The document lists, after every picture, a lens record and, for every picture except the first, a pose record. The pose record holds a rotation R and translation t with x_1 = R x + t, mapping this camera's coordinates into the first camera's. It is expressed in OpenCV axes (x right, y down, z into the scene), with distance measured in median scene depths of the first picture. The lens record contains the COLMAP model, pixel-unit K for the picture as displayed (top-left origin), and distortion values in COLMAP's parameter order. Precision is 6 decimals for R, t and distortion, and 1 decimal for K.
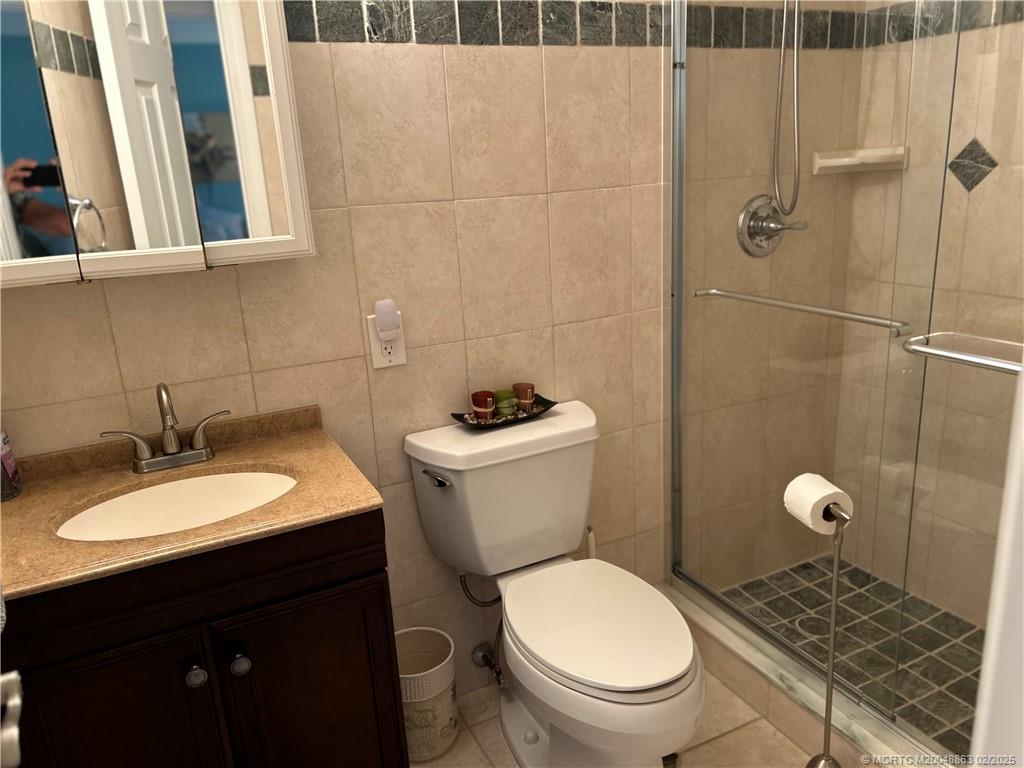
lens RADIAL K [[770.5, 0, 508.5], [0, 770.5, 392.6], [0, 0, 1]] dist [0.050678, -0.060867]
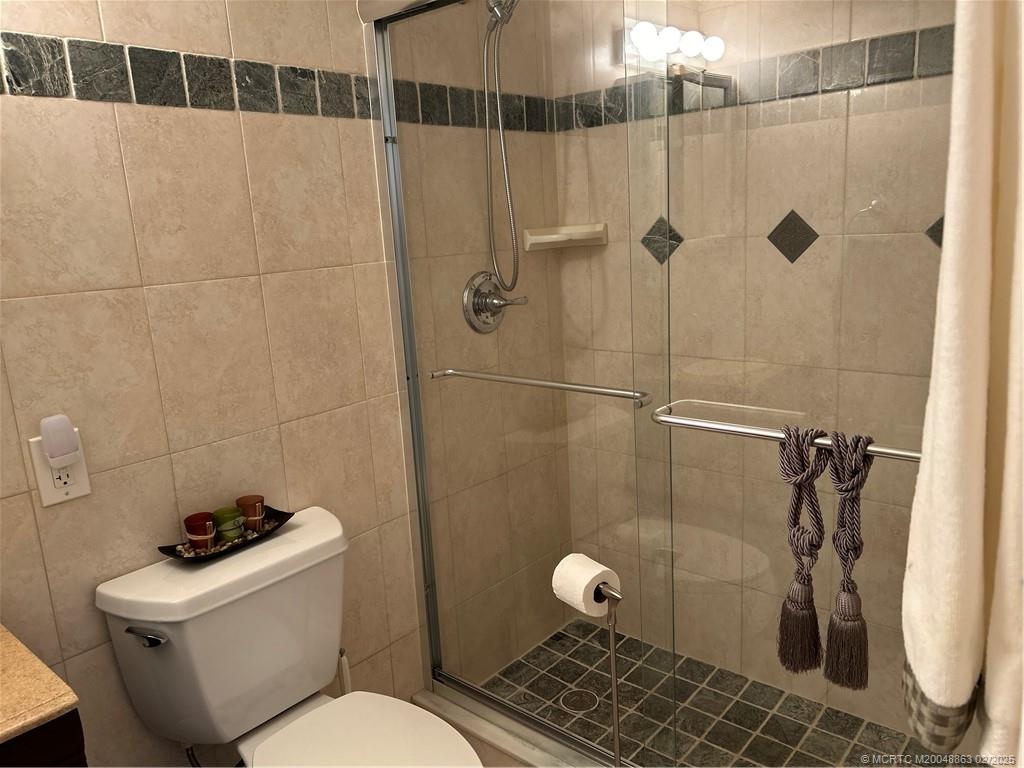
lens RADIAL K [[770.5, 0, 503.9], [0, 770.5, 388.4], [0, 0, 1]] dist [0.050678, -0.060867]
pose [[0.923592, -0.081177, 0.374685, -0.031398], [0.115634, 0.990795, -0.070378, -0.037112], [-0.365523, 0.108327, 0.924477, 0.104622]]
